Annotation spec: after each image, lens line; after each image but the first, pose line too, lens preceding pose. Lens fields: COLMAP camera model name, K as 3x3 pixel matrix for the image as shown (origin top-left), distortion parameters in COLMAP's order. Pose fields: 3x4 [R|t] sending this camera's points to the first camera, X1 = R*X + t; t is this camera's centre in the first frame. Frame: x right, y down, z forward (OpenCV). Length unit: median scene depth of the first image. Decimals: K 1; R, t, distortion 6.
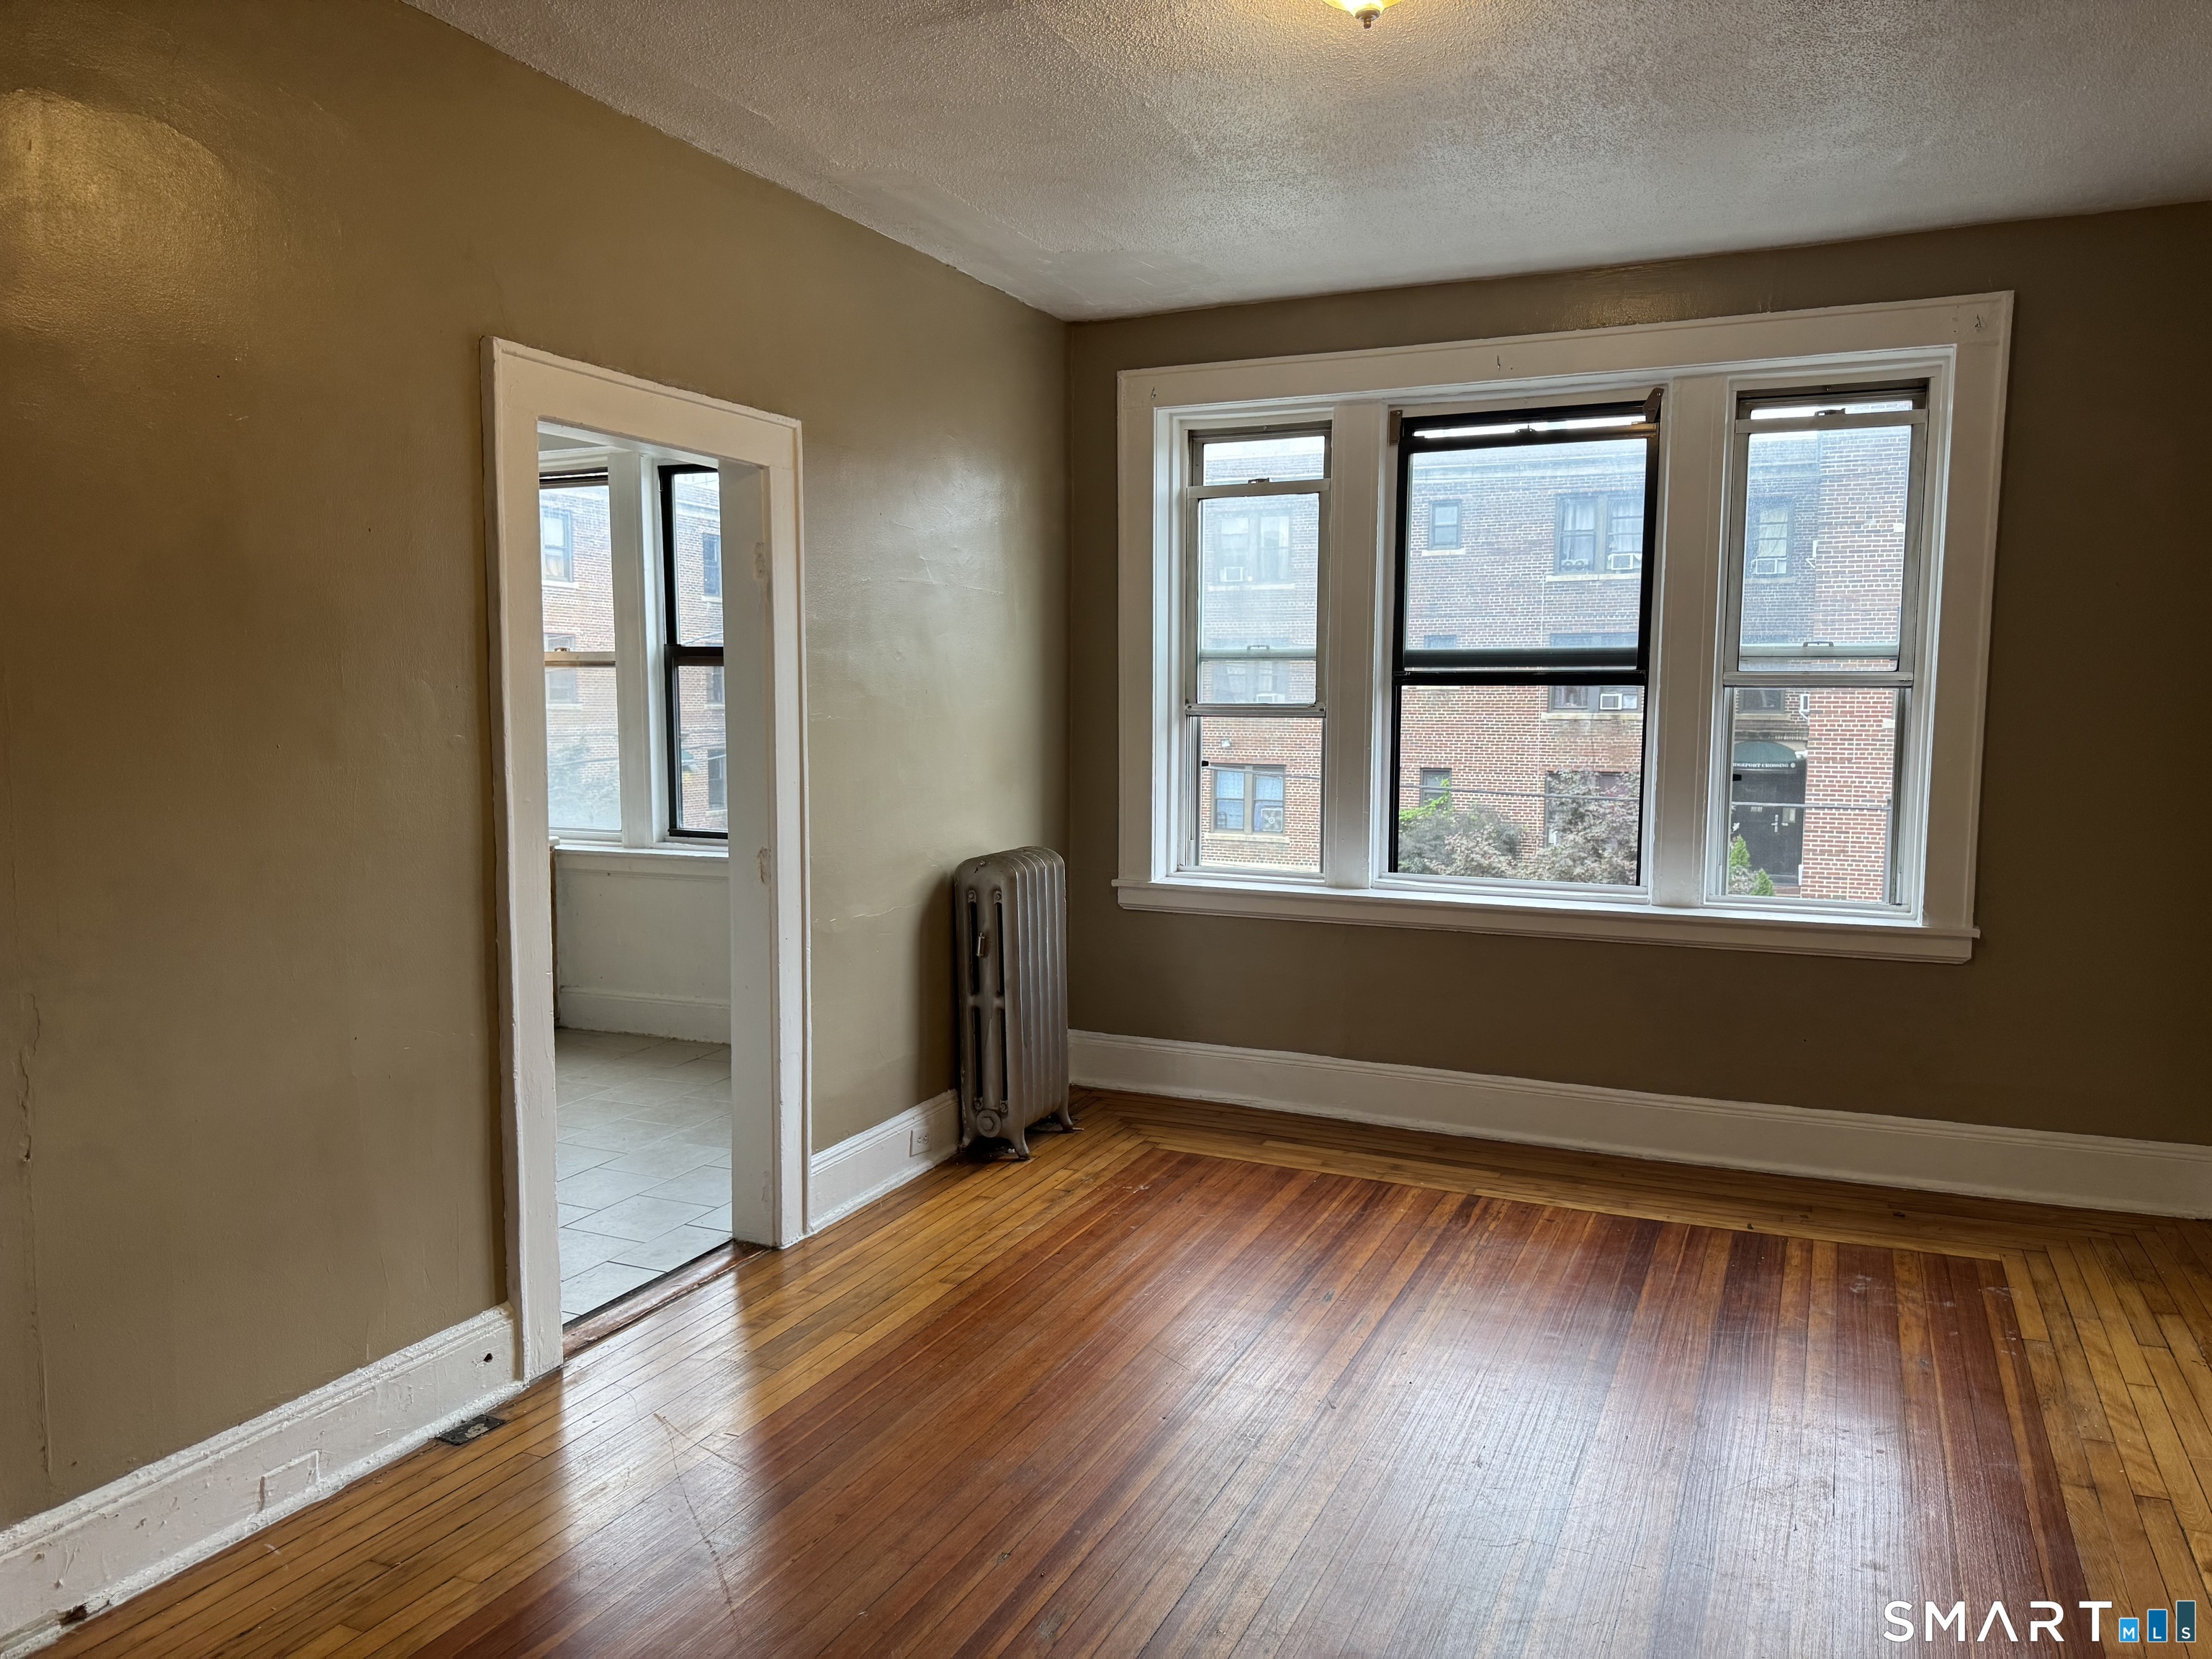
lens RADIAL K [[1537.4, 0, 1106.0], [0, 1537.4, 829.5], [0, 0, 1]] dist [0.012521, -0.004315]
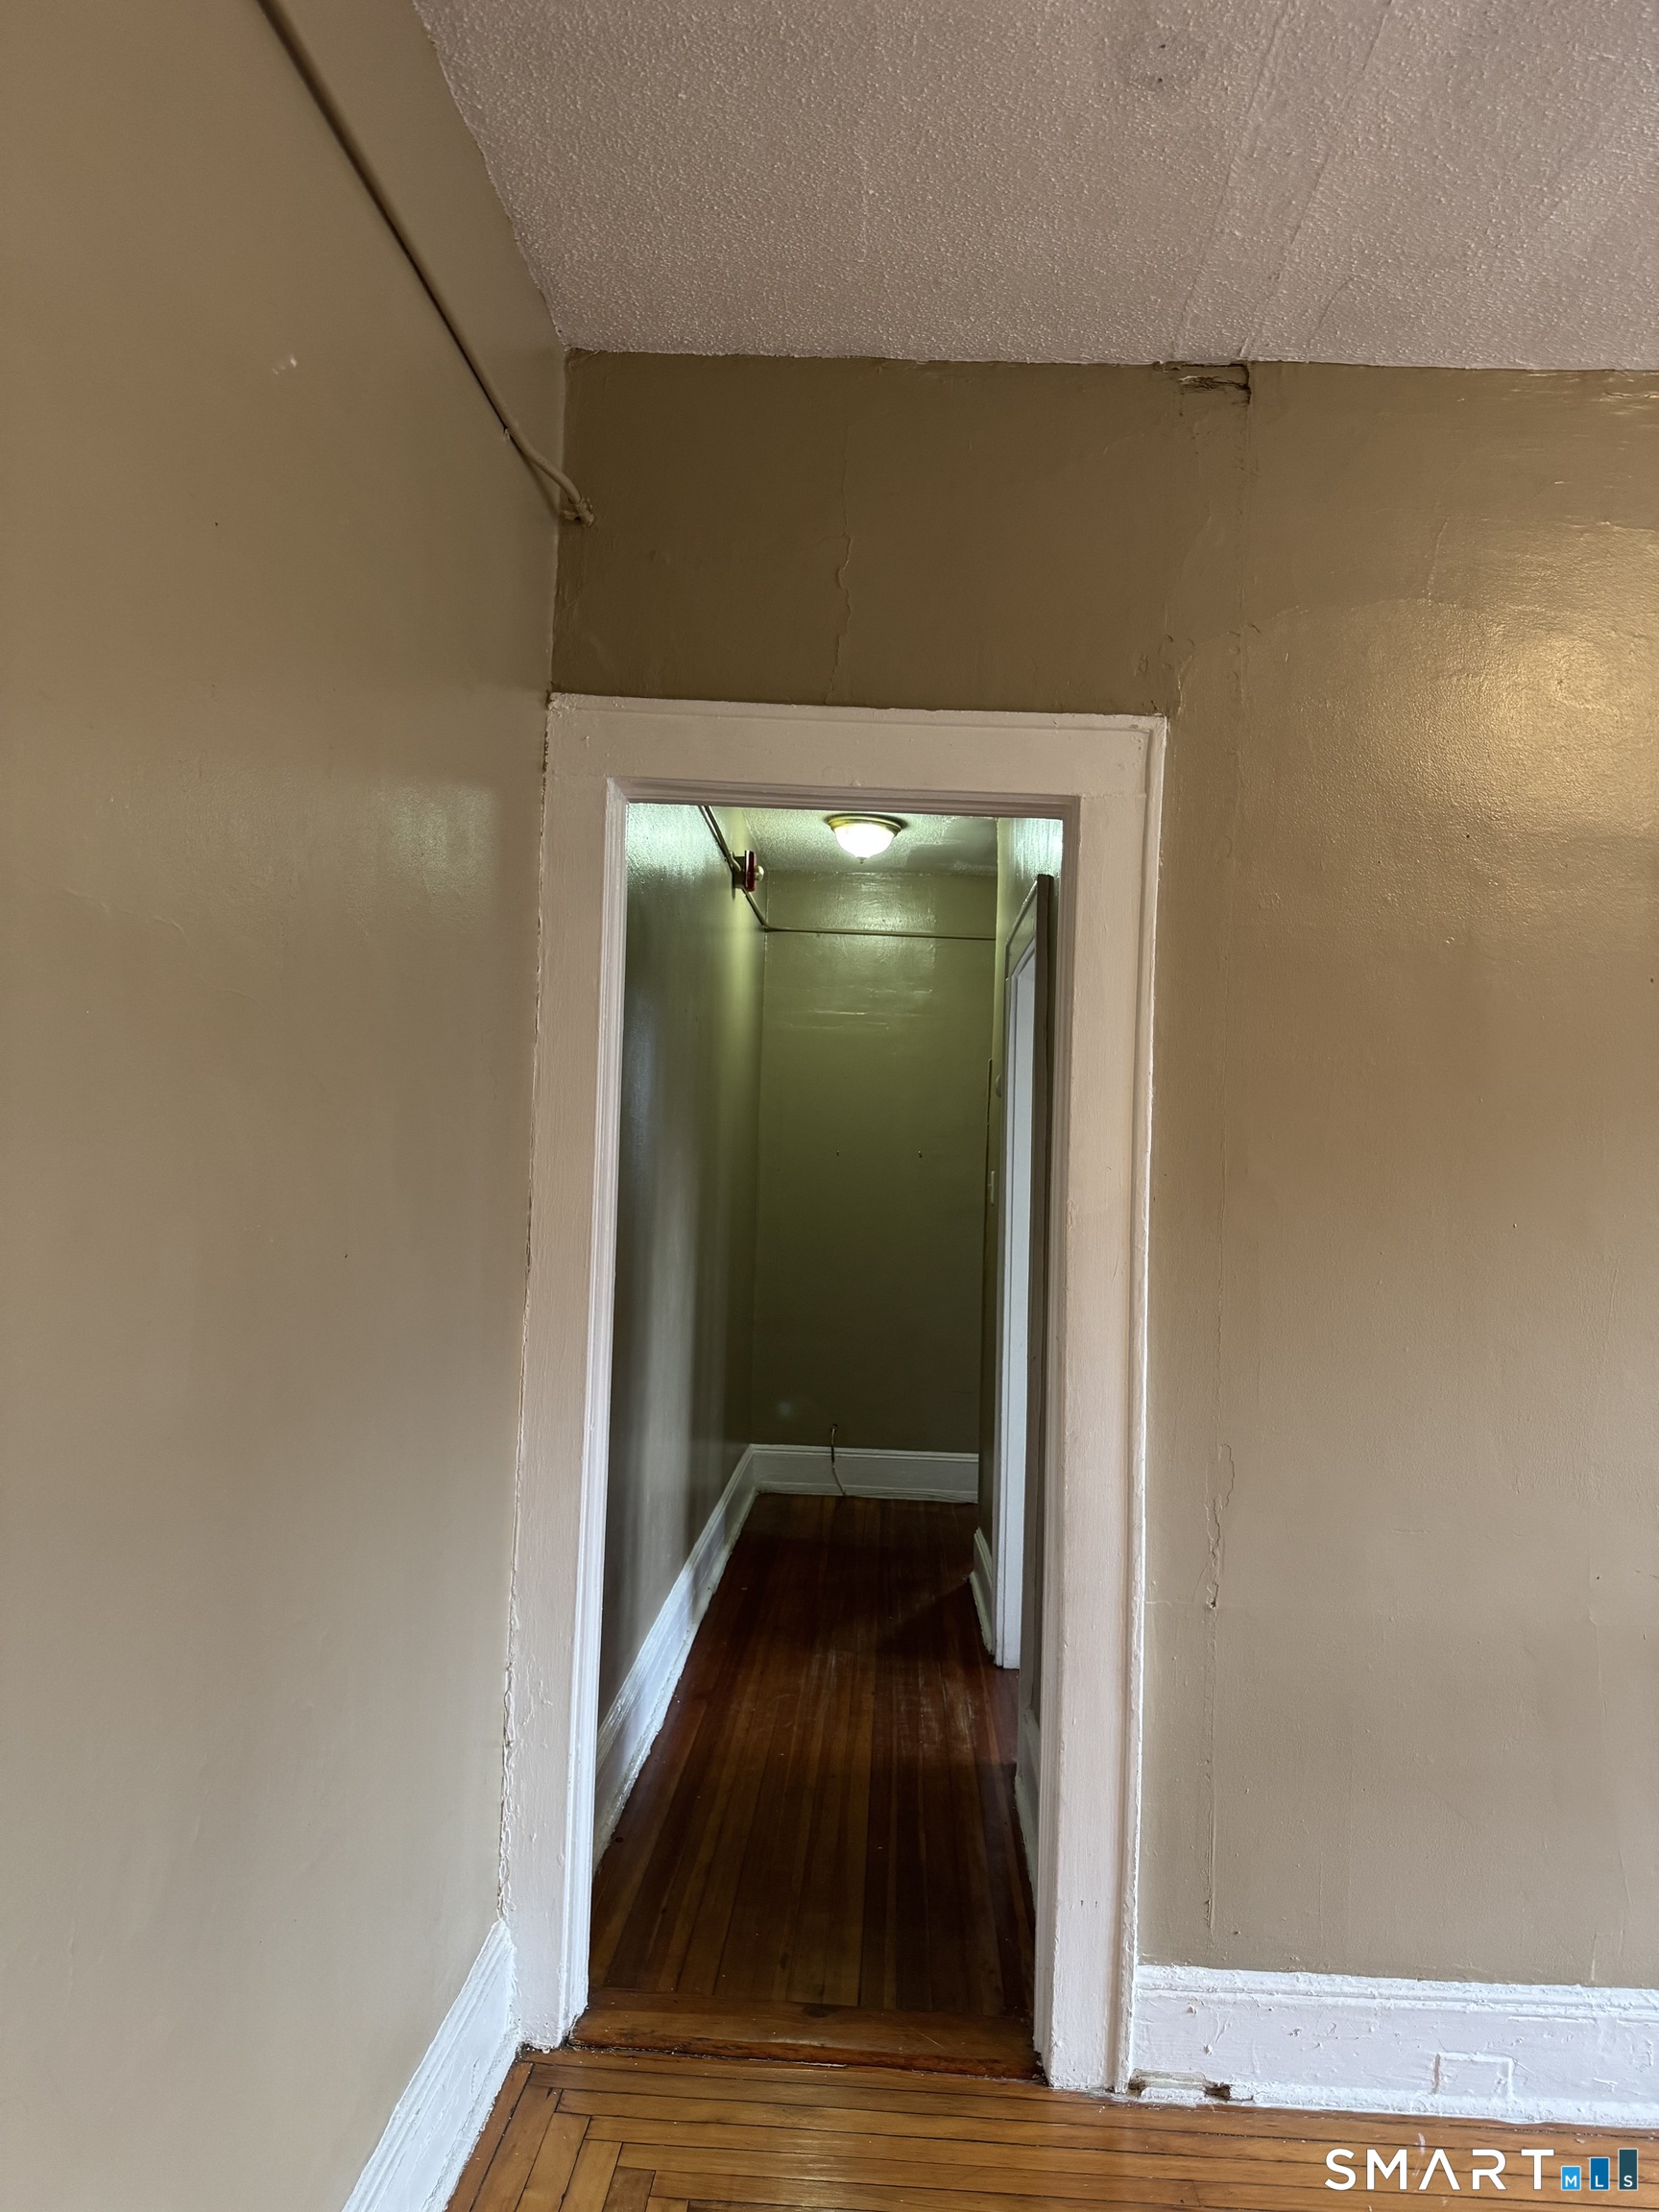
lens RADIAL K [[1537.4, 0, 829.5], [0, 1537.4, 1106.0], [0, 0, 1]] dist [0.012521, -0.004315]
pose [[0.396308, -0.016488, -0.917969, 0.119747], [-0.104893, 0.992479, -0.063111, -0.022193], [0.912106, 0.121300, 0.391598, 0.247735]]
